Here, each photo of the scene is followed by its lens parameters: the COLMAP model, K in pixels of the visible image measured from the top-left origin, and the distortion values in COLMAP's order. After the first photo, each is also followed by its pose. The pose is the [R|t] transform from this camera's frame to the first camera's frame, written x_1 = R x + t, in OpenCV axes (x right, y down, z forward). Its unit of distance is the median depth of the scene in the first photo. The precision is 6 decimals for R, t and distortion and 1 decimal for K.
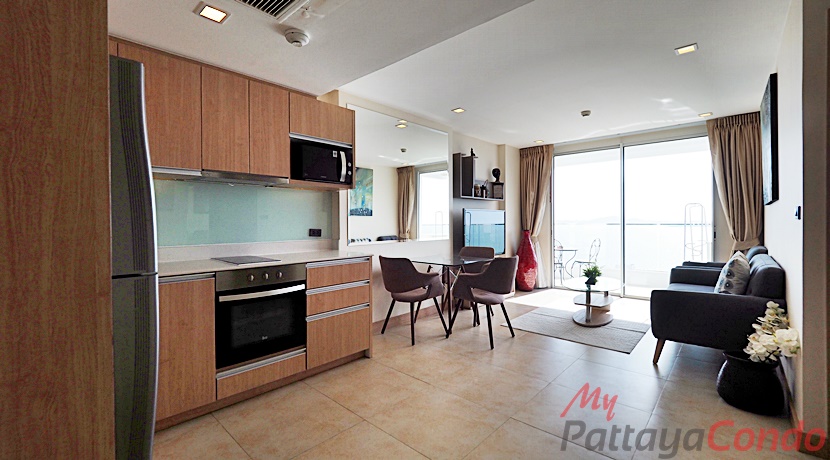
lens RADIAL K [[353.3, 0, 393.7], [0, 353.3, 224.3], [0, 0, 1]] dist [-0.000029, -0.000217]
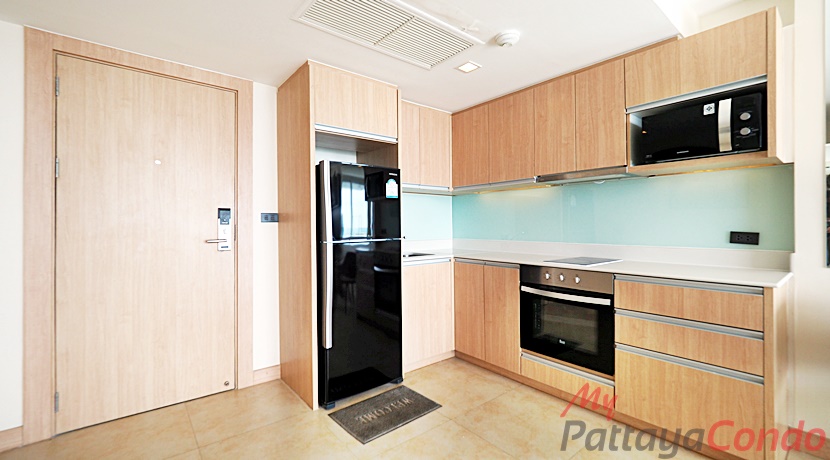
lens RADIAL K [[353.3, 0, 415.6], [0, 353.3, 225.8], [0, 0, 1]] dist [-0.000029, -0.000217]
pose [[-0.108085, 0.004633, -0.994131, 0.597192], [-0.002616, 0.999984, 0.004944, 0.002195], [0.994138, 0.003135, -0.108071, 0.669753]]
